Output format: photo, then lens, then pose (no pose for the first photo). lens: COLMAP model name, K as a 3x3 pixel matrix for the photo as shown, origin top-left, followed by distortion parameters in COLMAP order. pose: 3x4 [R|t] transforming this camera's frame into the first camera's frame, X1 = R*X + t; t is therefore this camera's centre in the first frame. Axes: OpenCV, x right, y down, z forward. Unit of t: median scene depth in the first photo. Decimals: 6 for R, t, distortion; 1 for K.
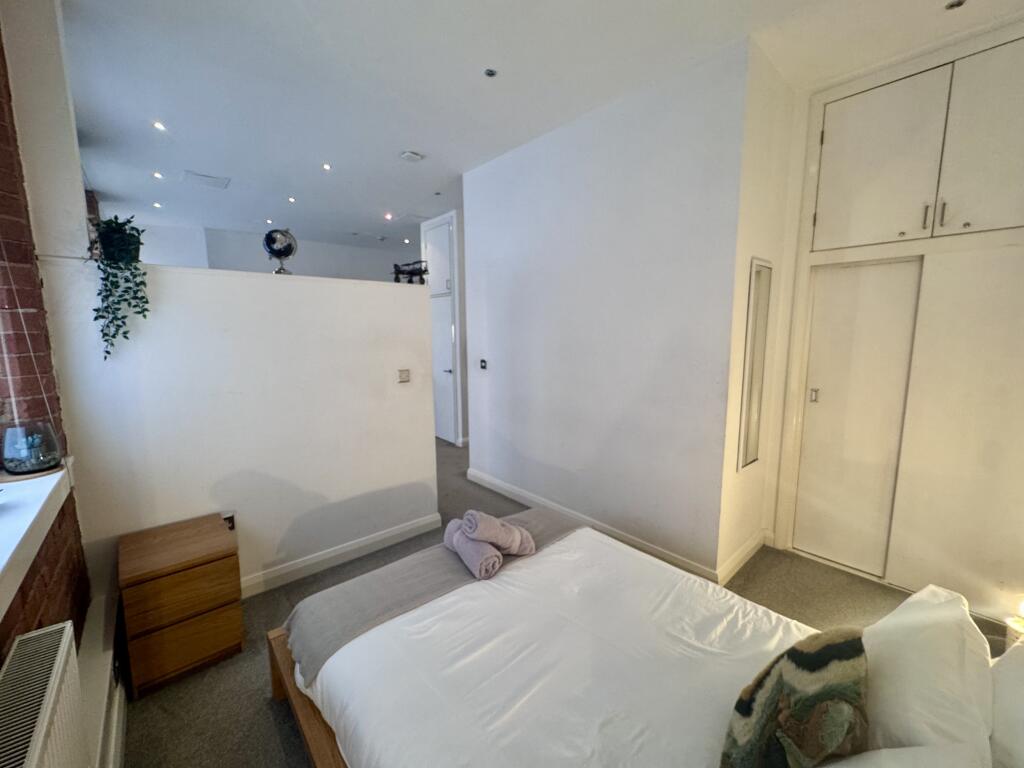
lens RADIAL K [[412.6, 0, 512.0], [0, 412.6, 384.0], [0, 0, 1]] dist [-0.001250, -0.000104]
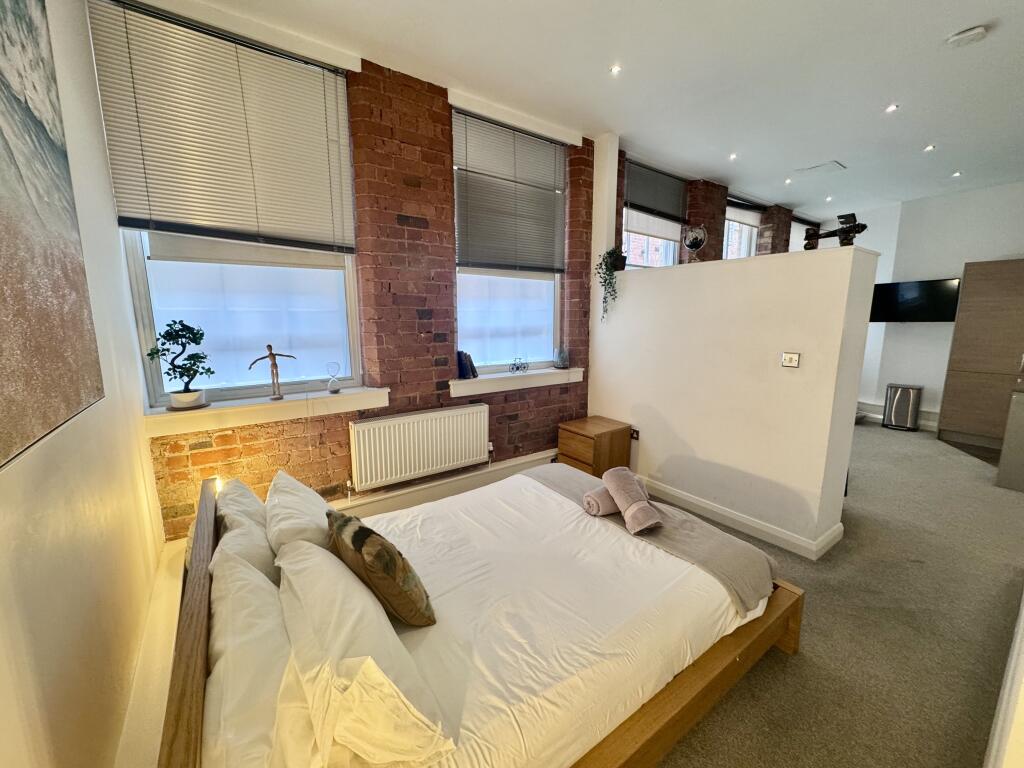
lens RADIAL K [[408.7, 0, 511.4], [0, 408.7, 380.7], [0, 0, 1]] dist [-0.001191, -0.000160]
pose [[-0.105262, 0.157903, -0.981828, 0.979929], [-0.125186, 0.977355, 0.170605, -0.072263], [0.986534, 0.140869, -0.083111, 0.753334]]
